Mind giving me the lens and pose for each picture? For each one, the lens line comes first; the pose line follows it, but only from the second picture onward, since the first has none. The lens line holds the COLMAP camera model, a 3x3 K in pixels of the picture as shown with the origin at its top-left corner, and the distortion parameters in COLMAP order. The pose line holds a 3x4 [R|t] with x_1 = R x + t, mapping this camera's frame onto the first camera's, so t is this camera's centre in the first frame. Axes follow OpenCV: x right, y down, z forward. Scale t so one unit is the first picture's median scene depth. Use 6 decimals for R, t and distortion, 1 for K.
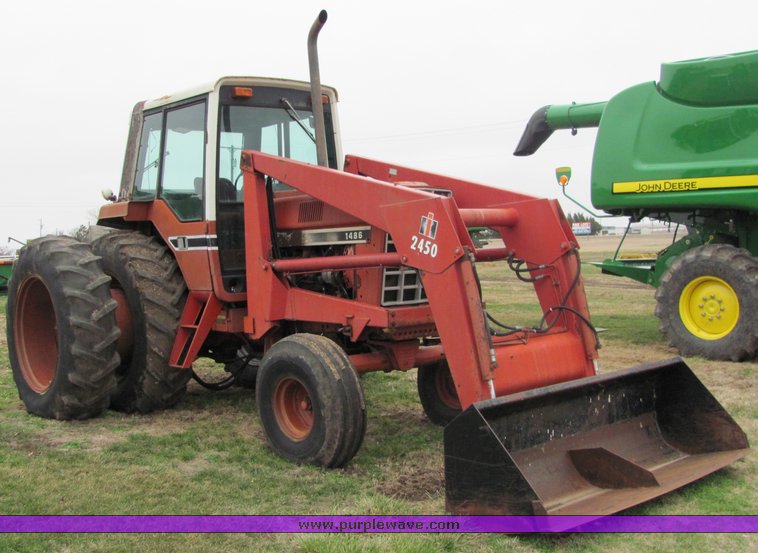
lens RADIAL K [[940.3, 0, 375.3], [0, 940.3, 272.1], [0, 0, 1]] dist [-0.163474, 0.000000]
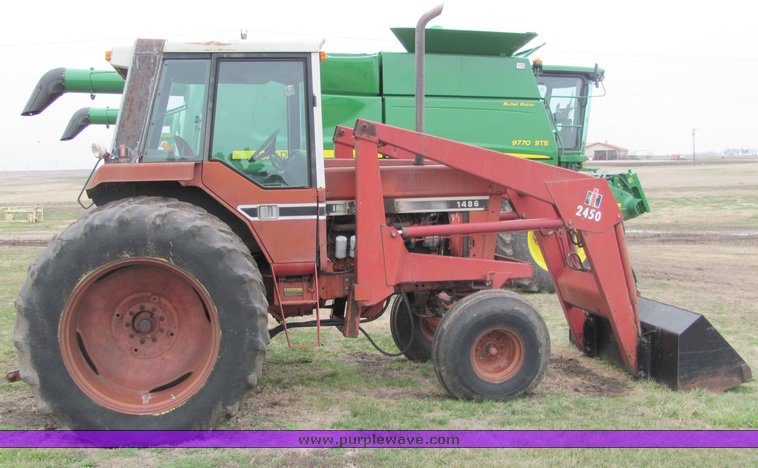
lens RADIAL K [[860.4, 0, 378.5], [0, 860.4, 241.6], [0, 0, 1]] dist [-0.181065, 0.000000]
pose [[0.500025, -0.047894, 0.864686, -0.980944], [0.026682, 0.998848, 0.039895, -0.037017], [-0.865600, 0.003123, 0.500726, 0.552726]]
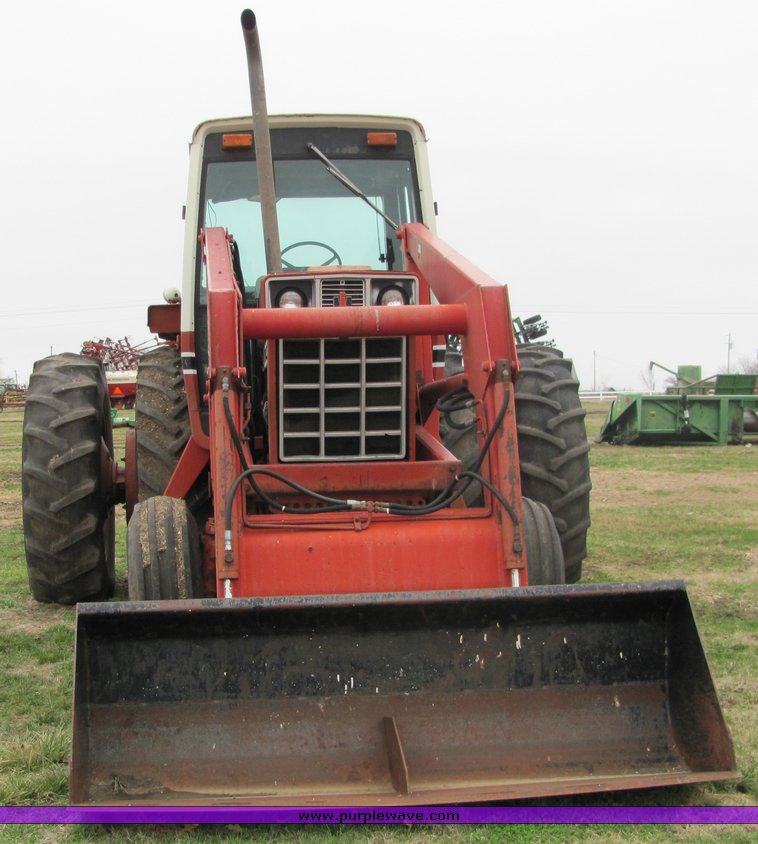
lens RADIAL K [[1543.3, 0, 378.4], [0, 1543.3, 423.5], [0, 0, 1]] dist [-0.193833, 0.000000]
pose [[0.795795, 0.024266, -0.605080, 0.631096], [-0.023690, 0.999679, 0.008933, -0.000875], [0.605103, 0.007225, 0.796115, 0.184190]]
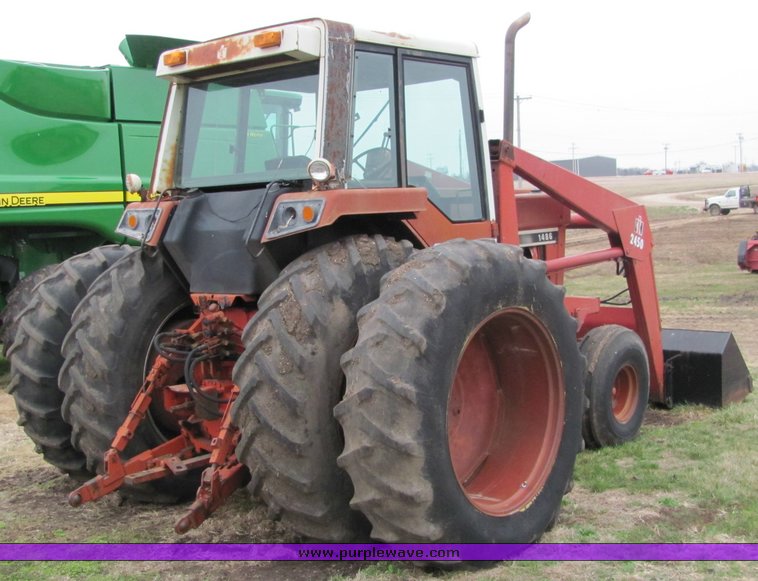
lens RADIAL K [[1038.8, 0, 381.7], [0, 1038.8, 293.3], [0, 0, 1]] dist [-0.175894, 0.000000]
pose [[-0.128953, -0.046387, 0.990565, -1.124421], [0.079637, 0.995195, 0.056971, -0.055378], [-0.988448, 0.086232, -0.124639, 1.304910]]
